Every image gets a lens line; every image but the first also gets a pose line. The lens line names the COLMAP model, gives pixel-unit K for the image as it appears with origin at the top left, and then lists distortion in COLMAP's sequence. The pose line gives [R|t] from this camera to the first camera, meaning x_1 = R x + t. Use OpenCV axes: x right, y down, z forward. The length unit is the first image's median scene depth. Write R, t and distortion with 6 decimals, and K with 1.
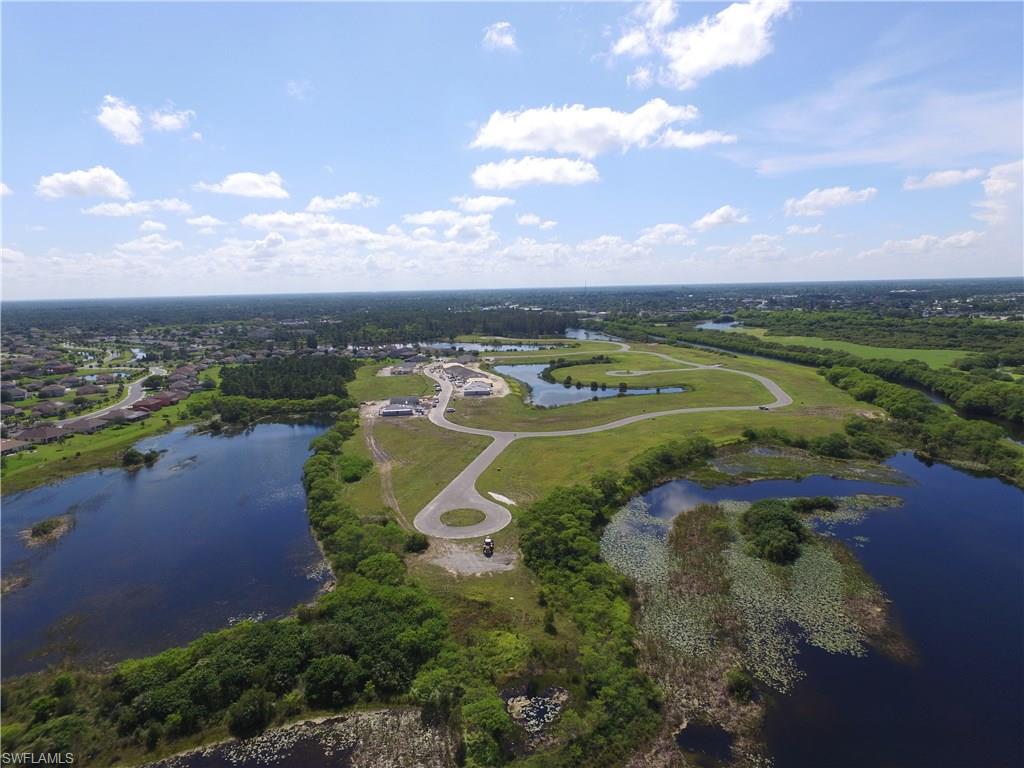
lens RADIAL K [[598.5, 0, 512.0], [0, 598.5, 384.0], [0, 0, 1]] dist [-0.008361, 0.019674]
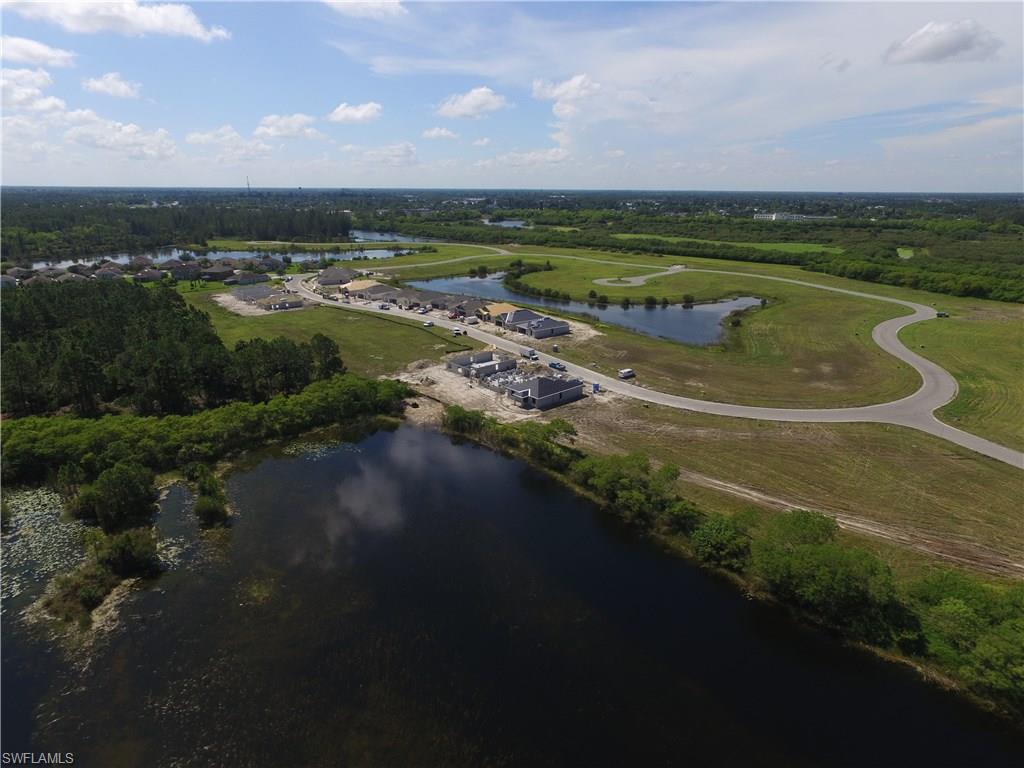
lens RADIAL K [[598.5, 0, 512.0], [0, 598.5, 384.0], [0, 0, 1]] dist [-0.008361, 0.019674]
pose [[0.830792, -0.150717, 0.535788, -0.678519], [0.067614, 0.982839, 0.171630, -0.060817], [-0.552461, -0.106362, 0.826725, 0.957284]]
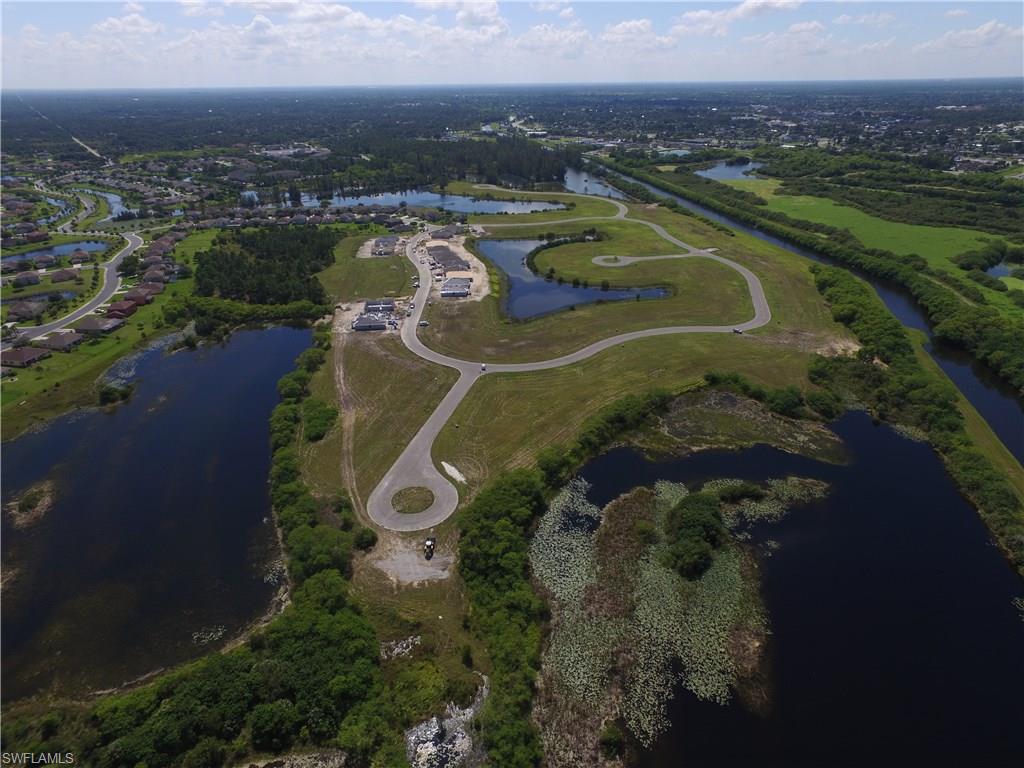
lens RADIAL K [[598.5, 0, 512.0], [0, 598.5, 384.0], [0, 0, 1]] dist [-0.008361, 0.019674]
pose [[0.999787, 0.017853, -0.010340, 0.084876], [-0.013838, 0.952006, 0.305766, -0.251792], [0.015302, -0.305558, 0.952051, 0.033702]]
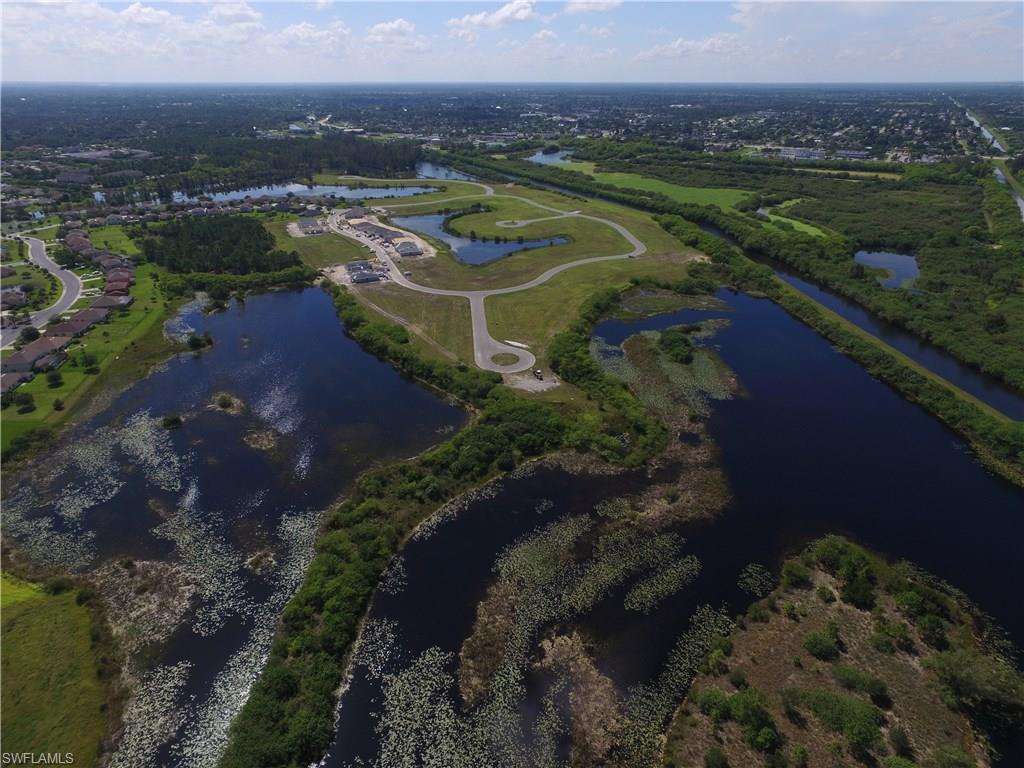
lens RADIAL K [[598.5, 0, 512.0], [0, 598.5, 384.0], [0, 0, 1]] dist [-0.008361, 0.019674]
pose [[0.943446, -0.132294, 0.303987, -0.462660], [0.033771, 0.950511, 0.308851, -0.174241], [-0.329802, -0.281118, 0.901223, -0.396171]]
